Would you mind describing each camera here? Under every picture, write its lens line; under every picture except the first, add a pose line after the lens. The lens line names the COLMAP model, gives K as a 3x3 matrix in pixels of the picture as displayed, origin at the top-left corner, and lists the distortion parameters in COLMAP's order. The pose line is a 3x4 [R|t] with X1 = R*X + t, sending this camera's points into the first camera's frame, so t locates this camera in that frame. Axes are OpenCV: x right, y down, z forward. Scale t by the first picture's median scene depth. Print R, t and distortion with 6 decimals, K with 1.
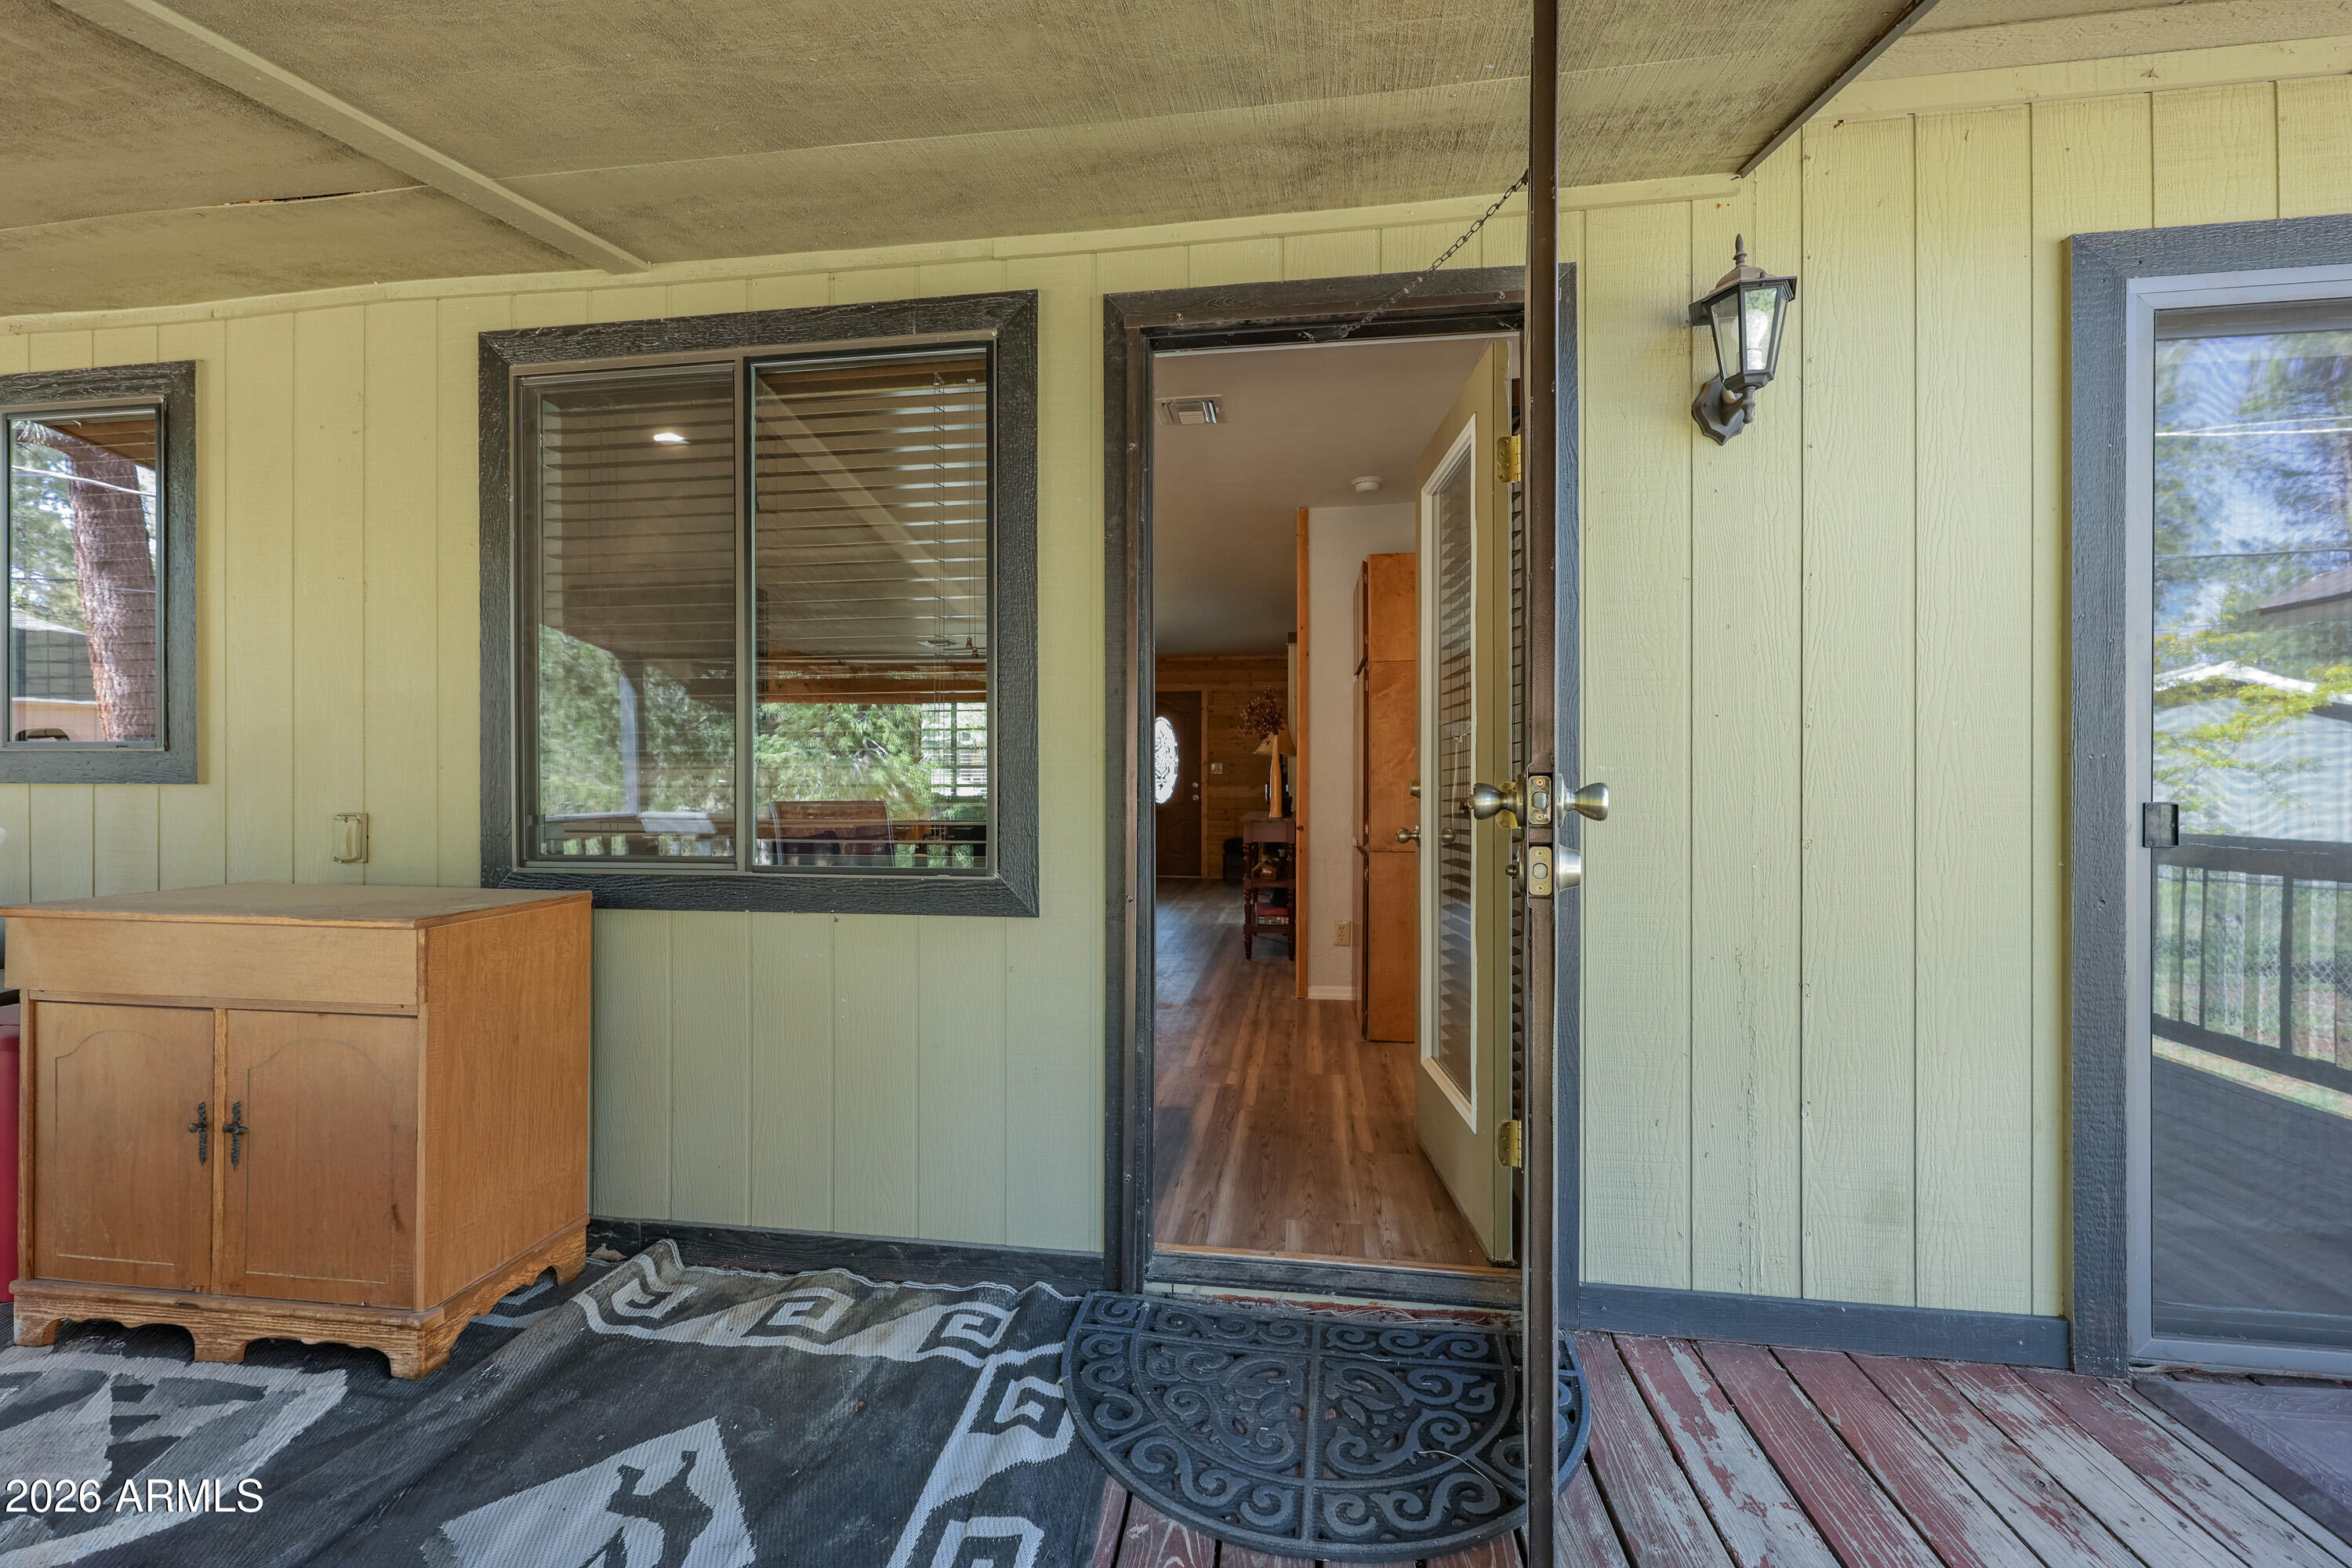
lens RADIAL K [[953.5, 0, 1165.3], [0, 953.5, 787.9], [0, 0, 1]] dist [0.000277, 0.000311]
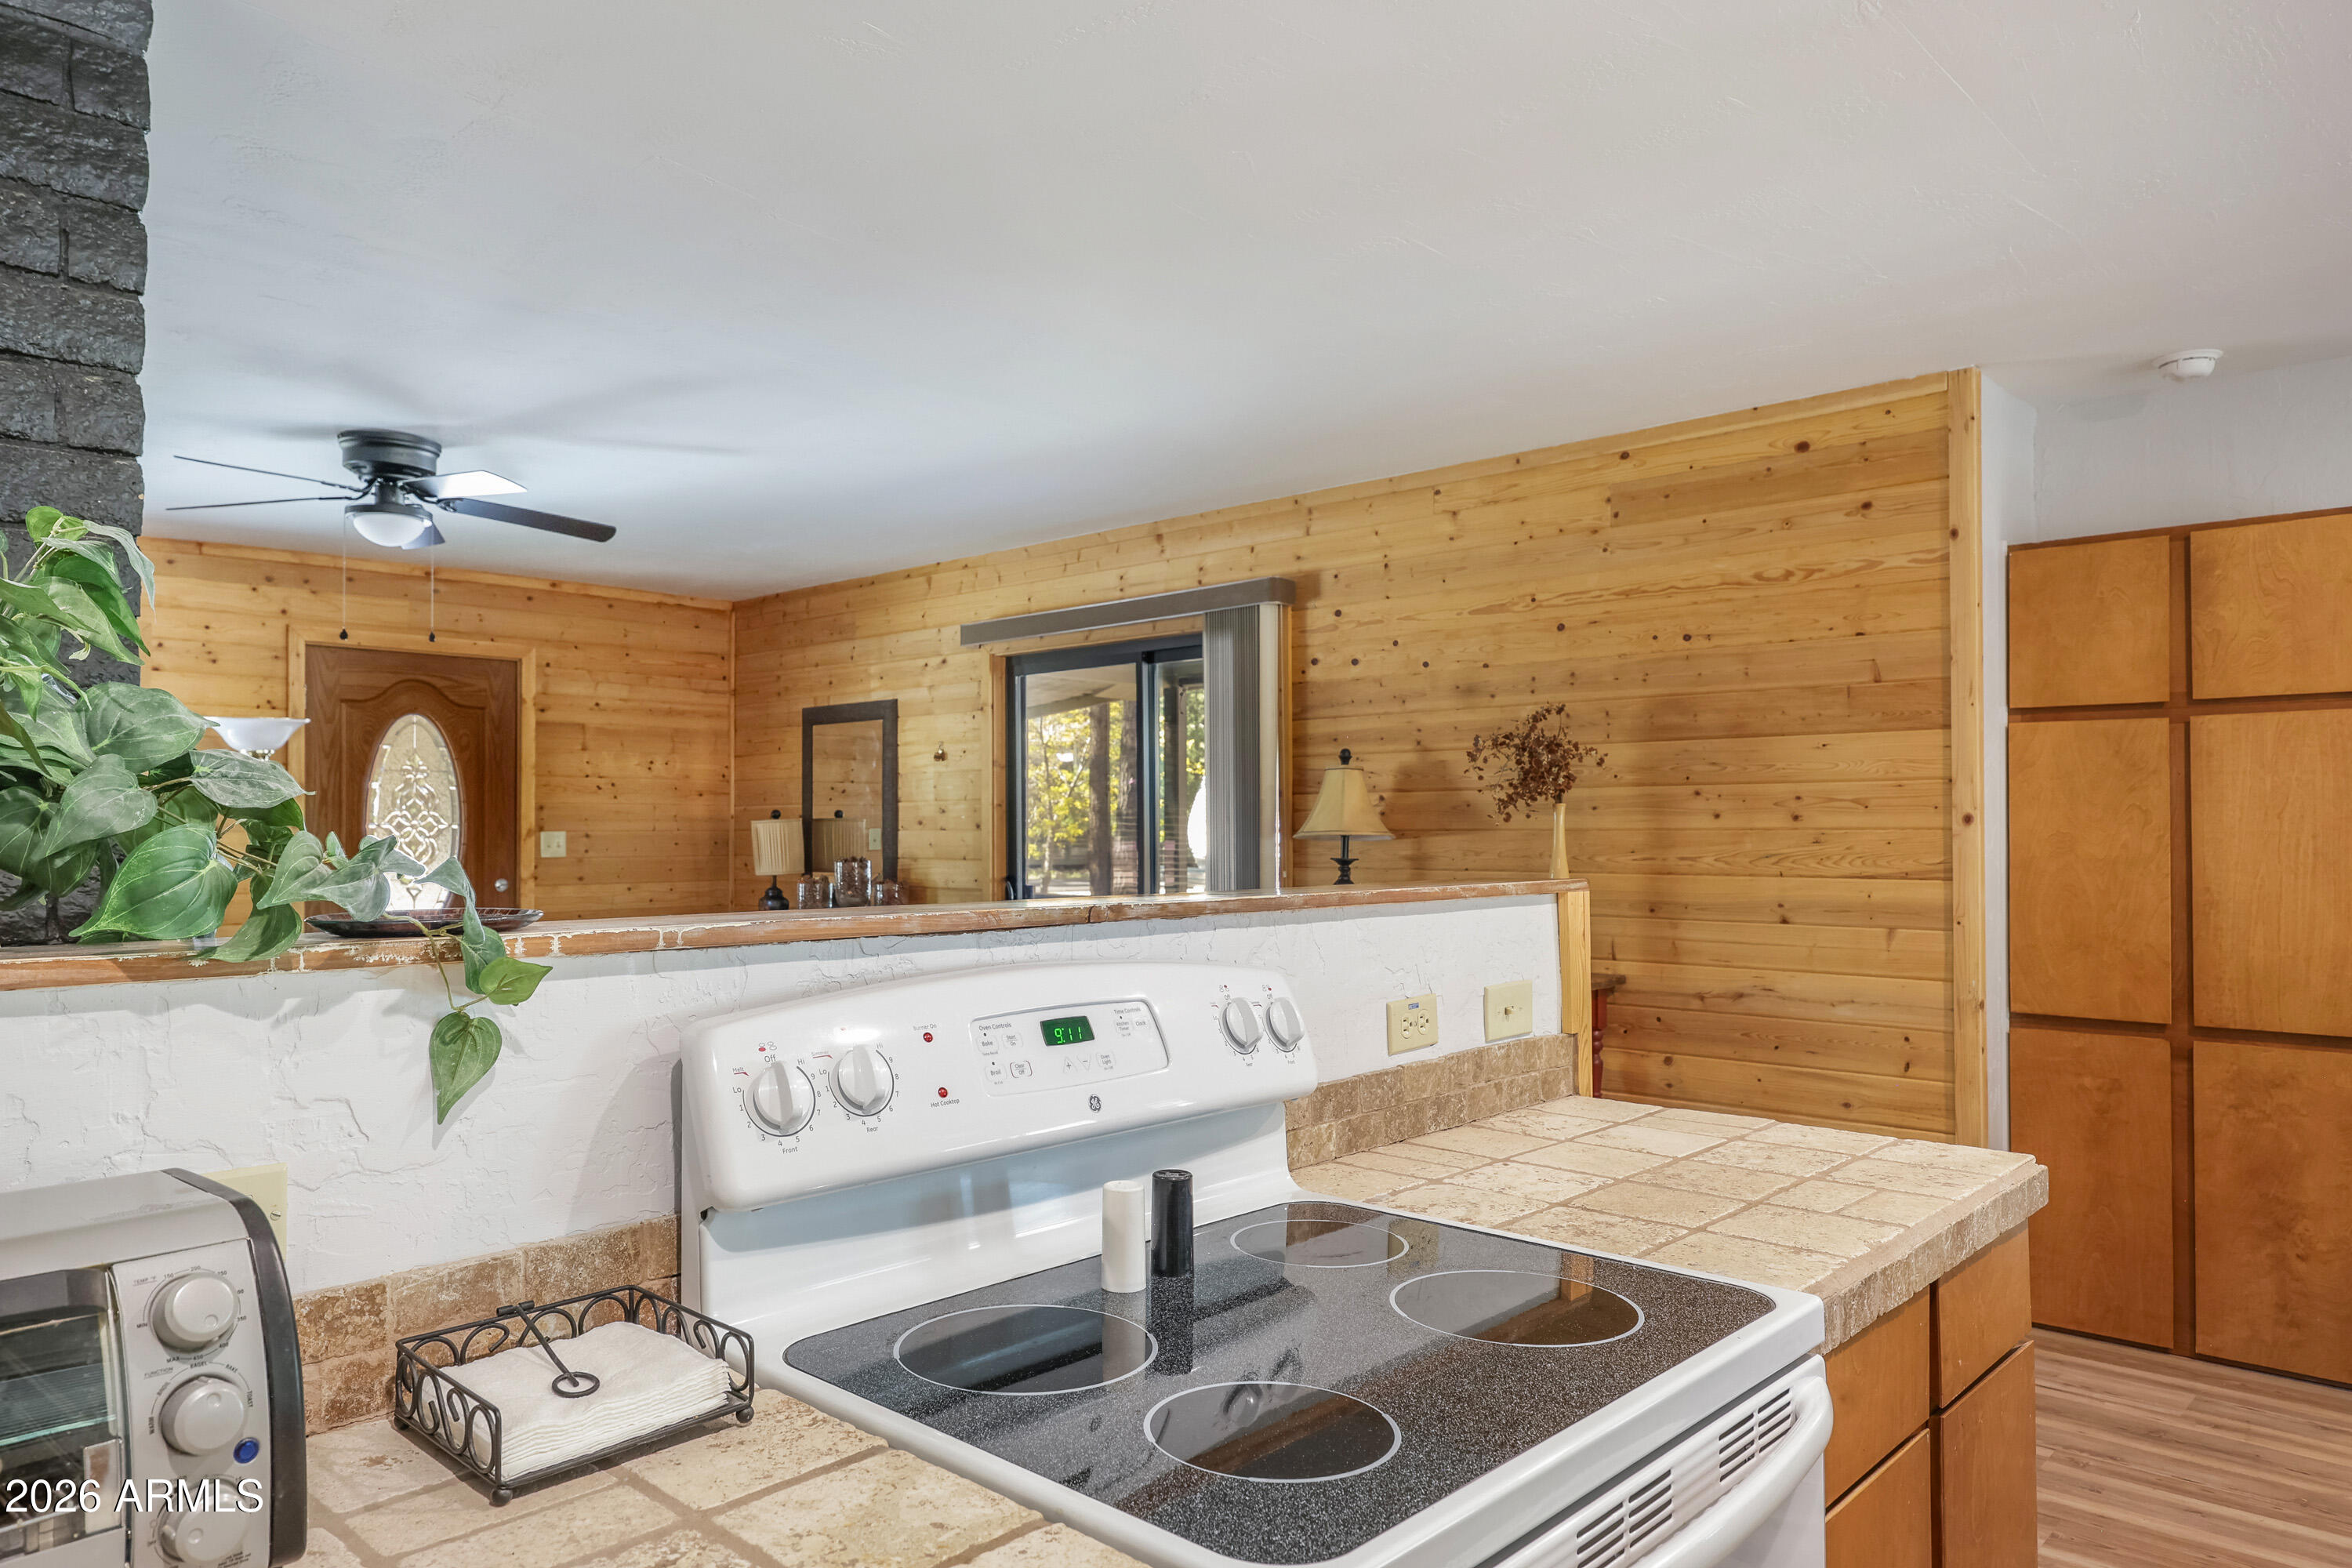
lens RADIAL K [[1525.4, 0, 1085.6], [0, 1525.4, 813.4], [0, 0, 1]] dist [0.001156, -0.001471]
pose [[0.593141, 0.004758, 0.805085, -0.358294], [0.006058, 0.999928, -0.010372, -0.025769], [-0.805076, 0.011030, 0.593069, 0.406811]]
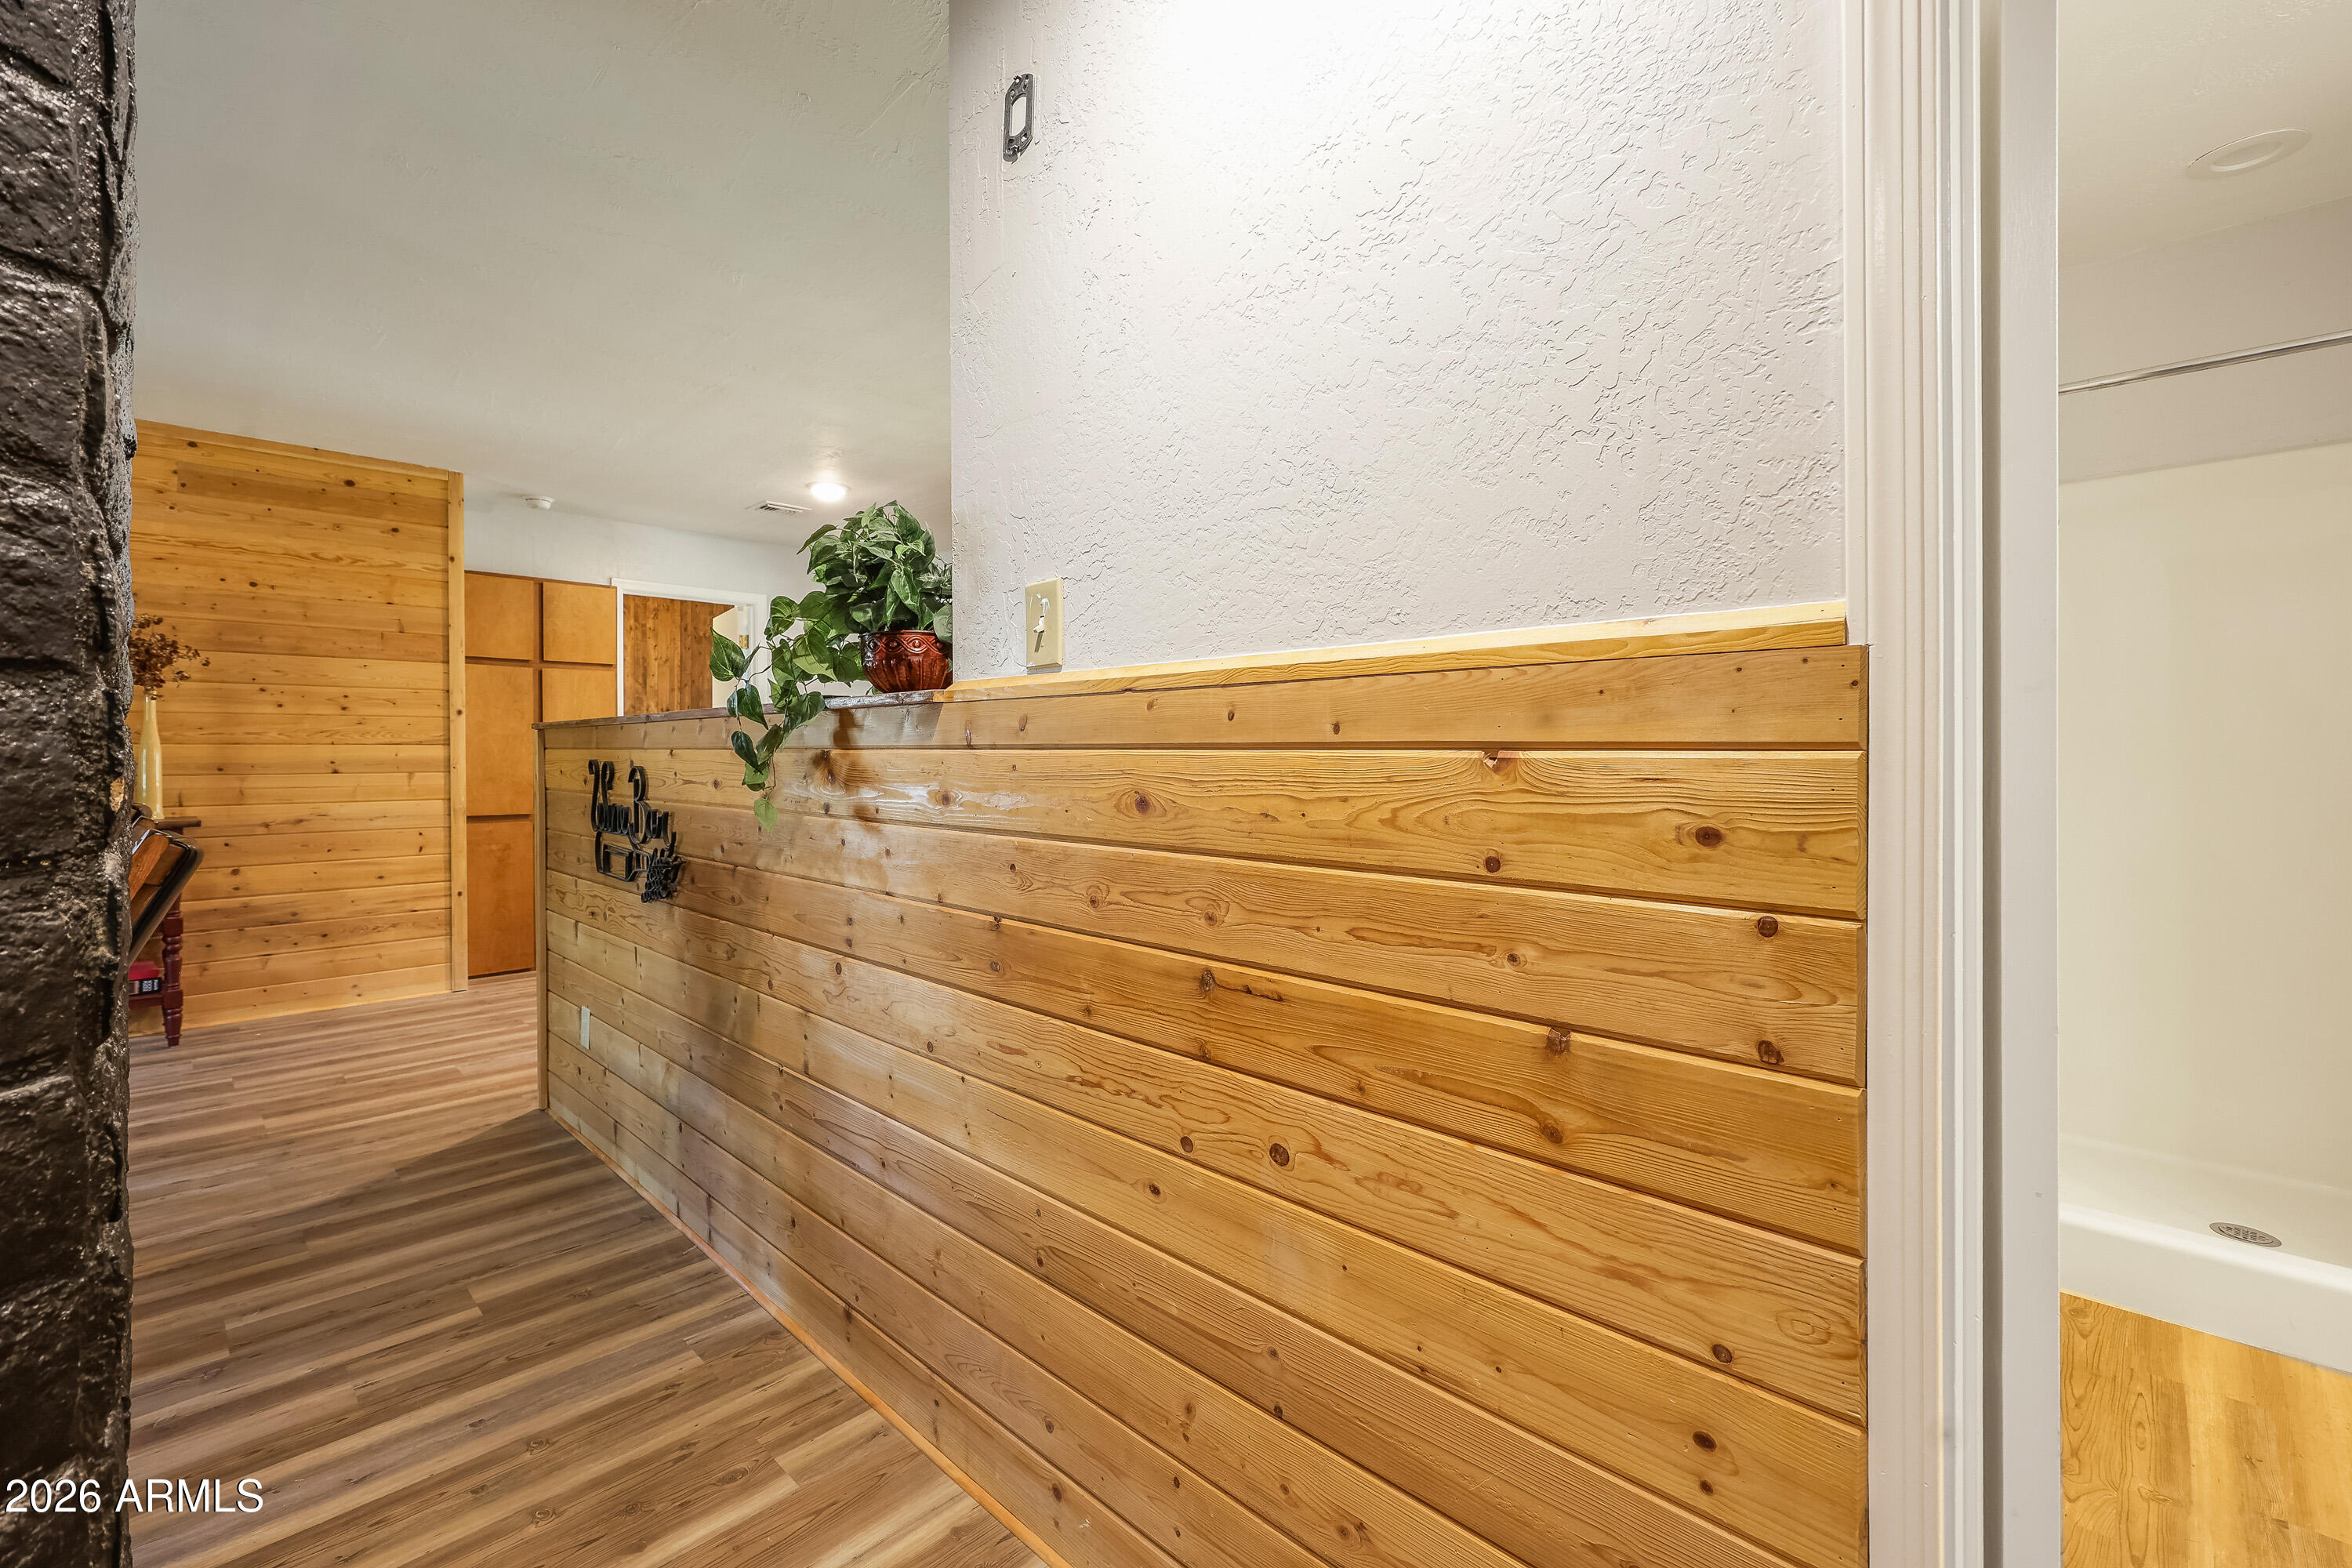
lens RADIAL K [[1008.9, 0, 1173.0], [0, 1008.9, 756.3], [0, 0, 1]] dist [-0.001192, -0.000210]
pose [[-0.810719, -0.001597, 0.585433, -0.467147], [0.003183, 0.999969, 0.007136, -0.009156], [-0.585427, 0.007648, -0.810689, 0.635566]]
